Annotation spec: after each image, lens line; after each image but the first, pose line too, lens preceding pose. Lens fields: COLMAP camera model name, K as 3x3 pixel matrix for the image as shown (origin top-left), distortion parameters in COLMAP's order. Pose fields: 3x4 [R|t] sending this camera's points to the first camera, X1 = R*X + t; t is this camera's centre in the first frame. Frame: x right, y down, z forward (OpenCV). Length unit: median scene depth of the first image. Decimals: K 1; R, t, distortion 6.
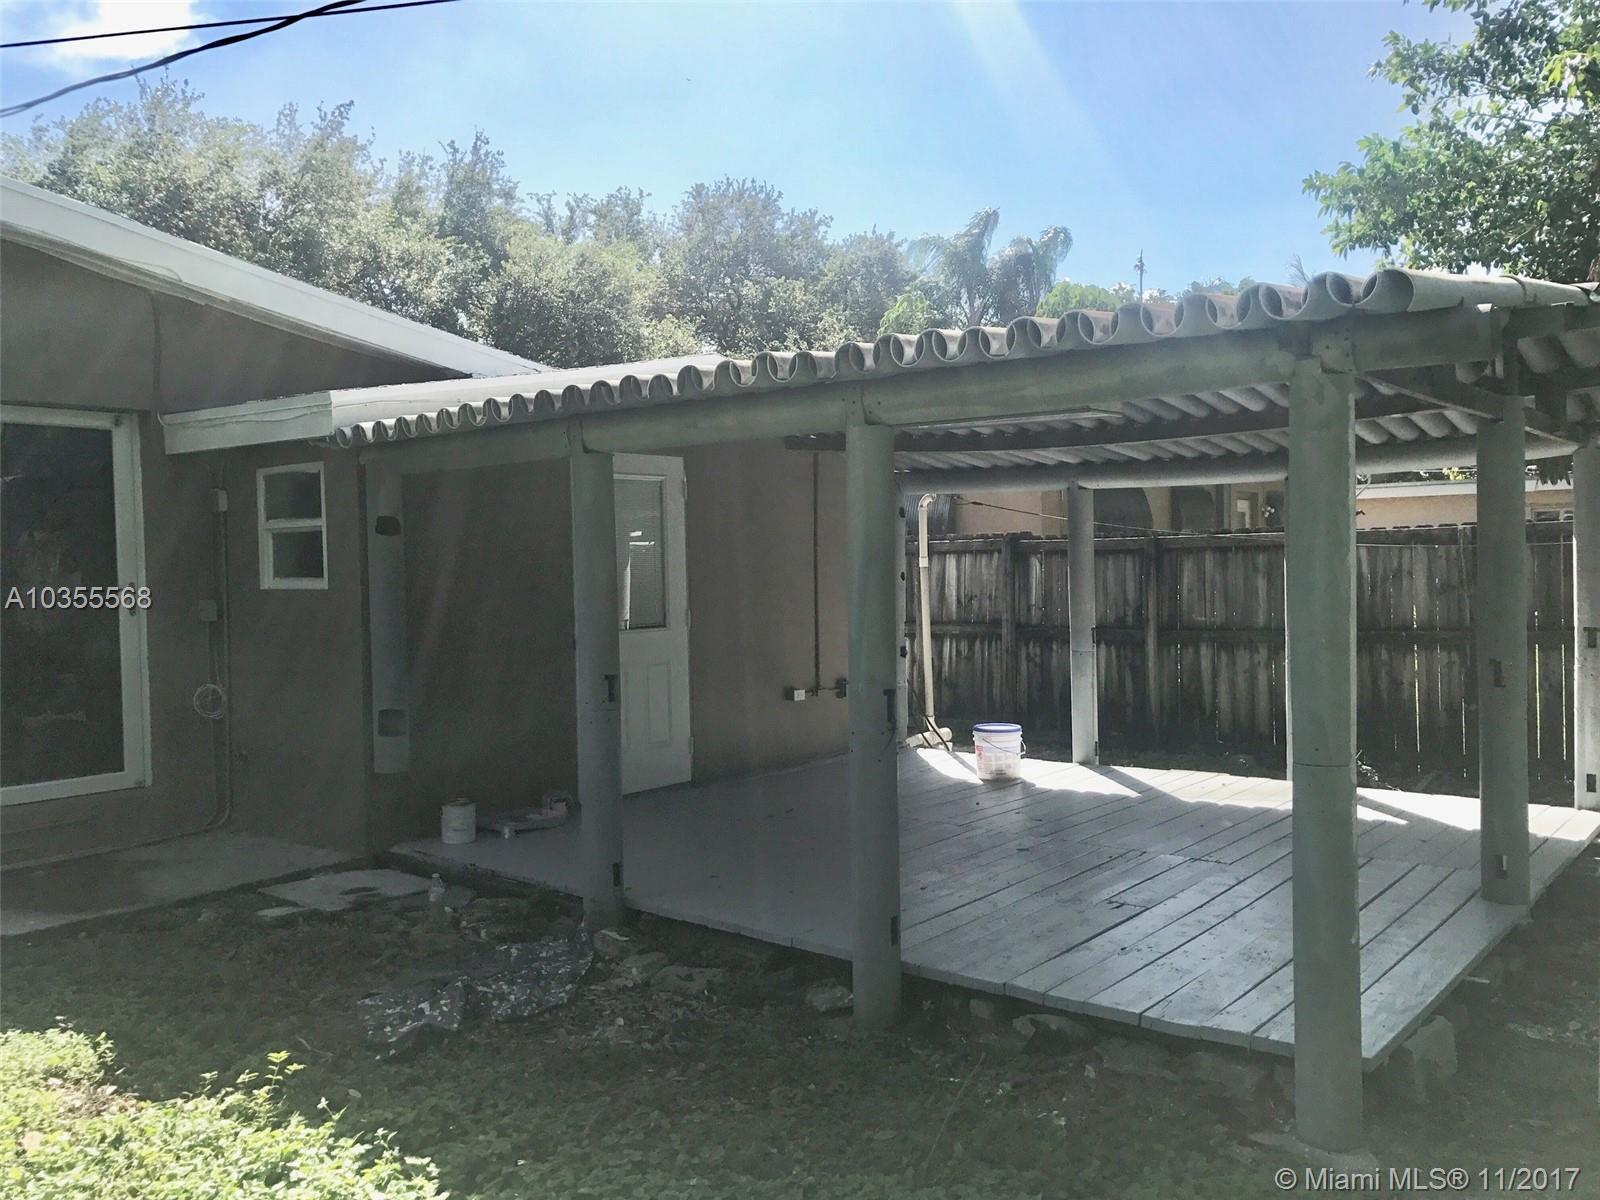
lens RADIAL K [[1314.5, 0, 800.0], [0, 1314.5, 600.0], [0, 0, 1]] dist [0.007028, 0.000784]
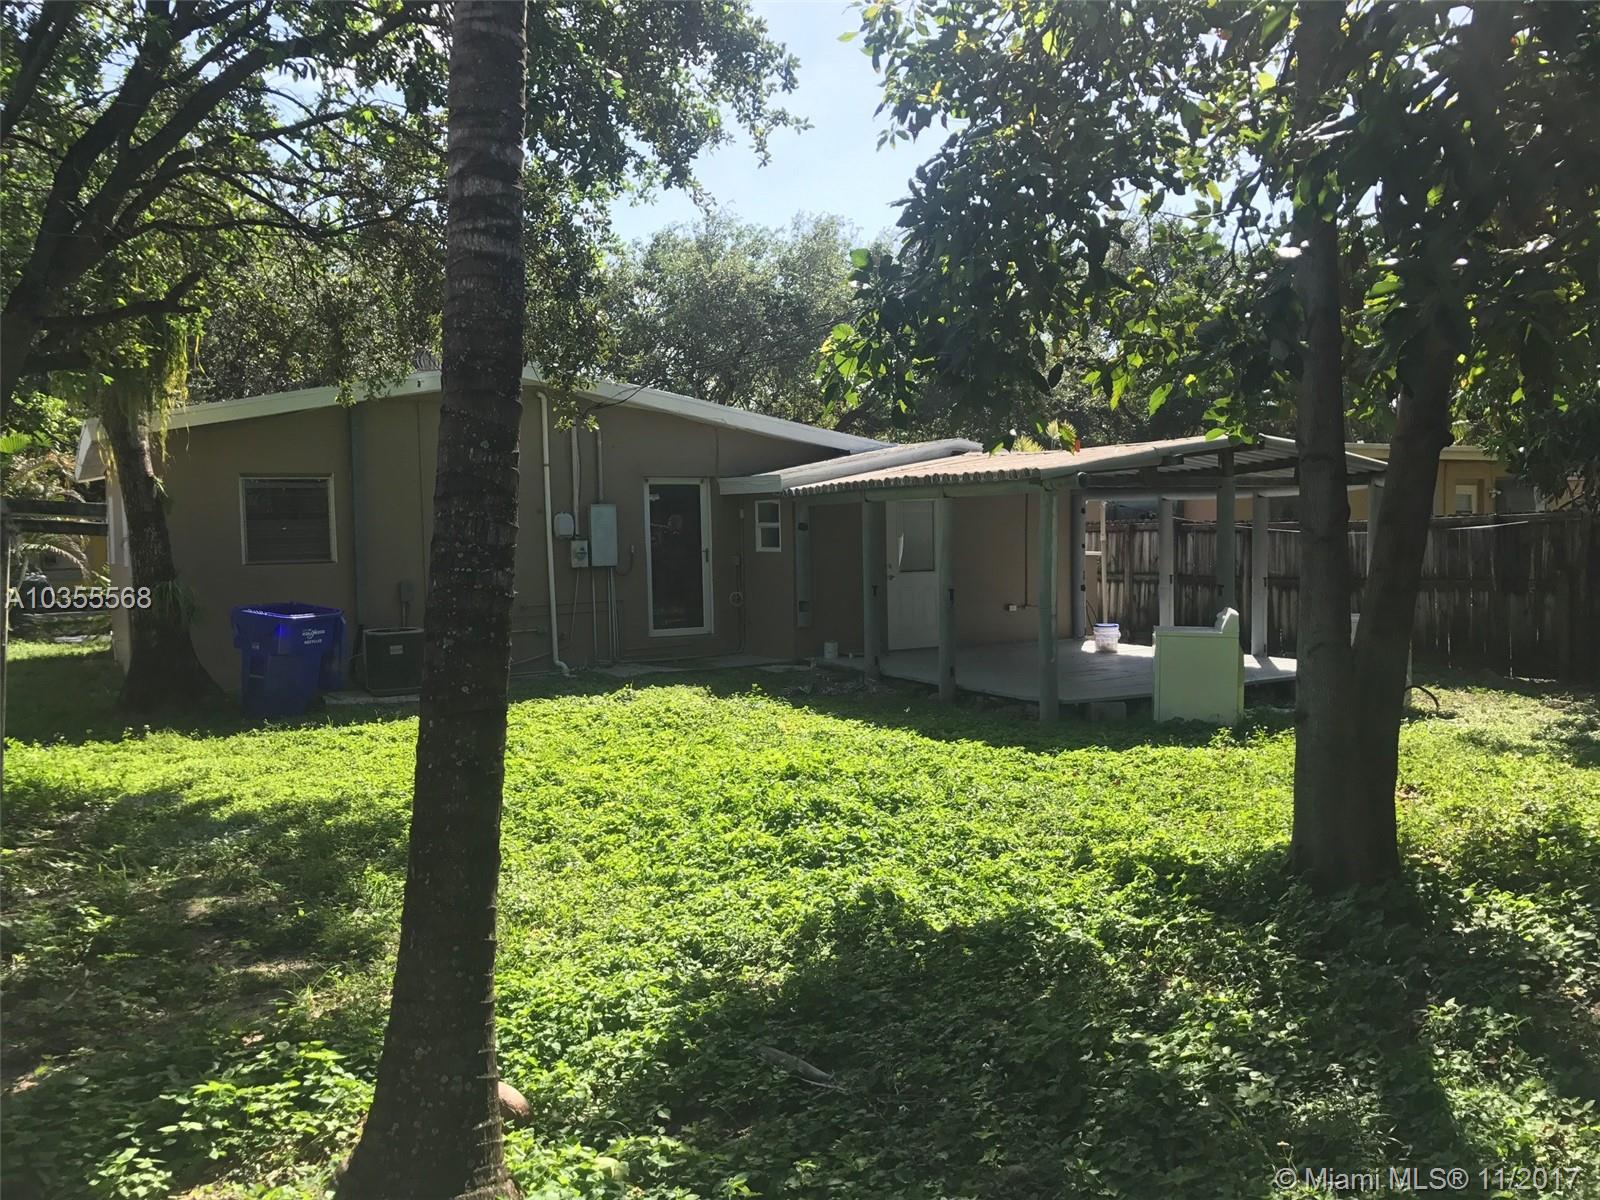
lens RADIAL K [[1314.5, 0, 800.0], [0, 1314.5, 600.0], [0, 0, 1]] dist [0.007028, 0.000784]
pose [[0.929062, 0.021218, -0.369316, 0.533241], [-0.009879, 0.999421, 0.032566, 0.000440], [0.369793, -0.026608, 0.928733, -1.157810]]
